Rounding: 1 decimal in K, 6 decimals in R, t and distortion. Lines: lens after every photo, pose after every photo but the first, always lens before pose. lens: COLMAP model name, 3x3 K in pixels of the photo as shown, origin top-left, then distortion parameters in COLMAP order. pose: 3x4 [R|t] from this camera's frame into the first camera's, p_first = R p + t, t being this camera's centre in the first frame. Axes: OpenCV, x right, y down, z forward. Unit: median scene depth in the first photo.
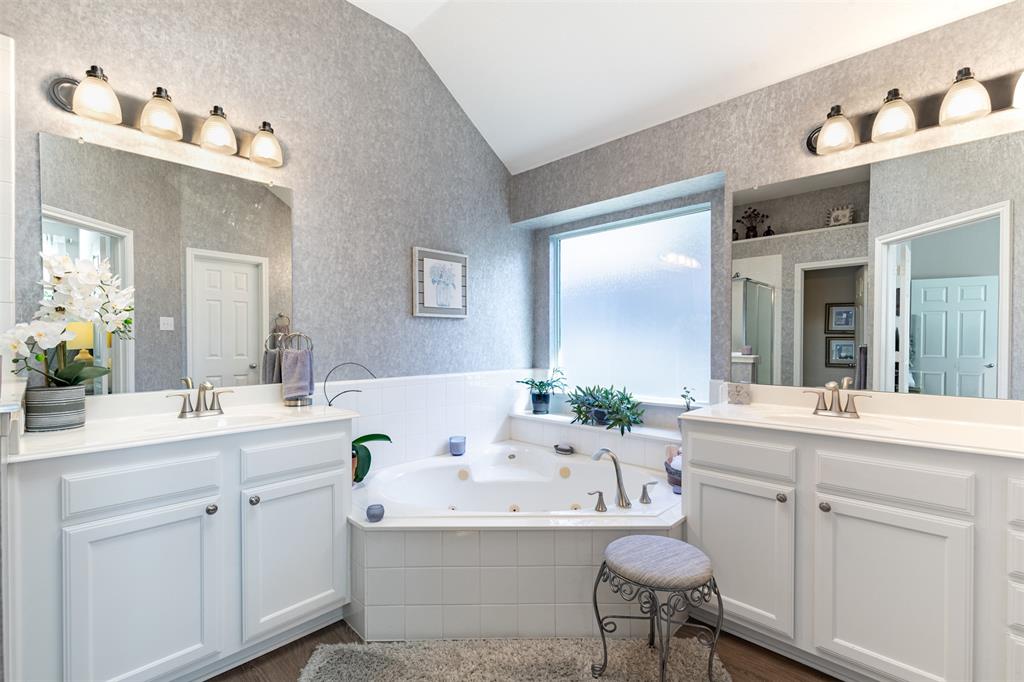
lens RADIAL K [[458.6, 0, 510.7], [0, 458.6, 343.1], [0, 0, 1]] dist [0.008860, -0.001351]
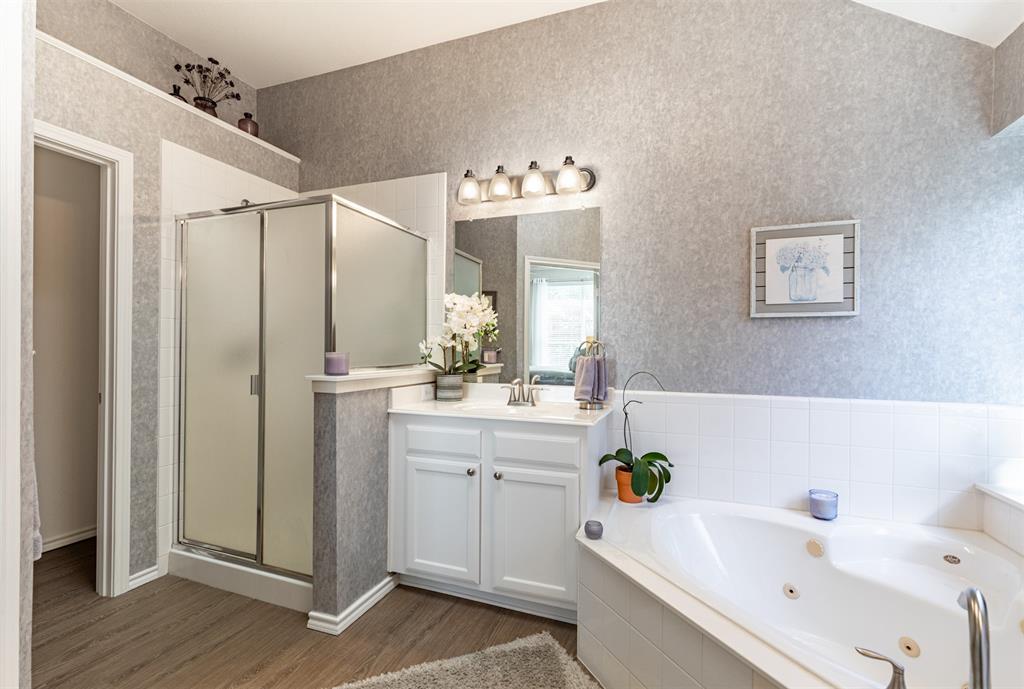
lens RADIAL K [[460.6, 0, 510.3], [0, 460.6, 346.4], [0, 0, 1]] dist [0.008204, -0.000696]
pose [[0.391033, -0.000576, -0.920377, 0.386617], [-0.014385, 0.999874, -0.006738, 0.001034], [0.920264, 0.015874, 0.390975, 0.352731]]
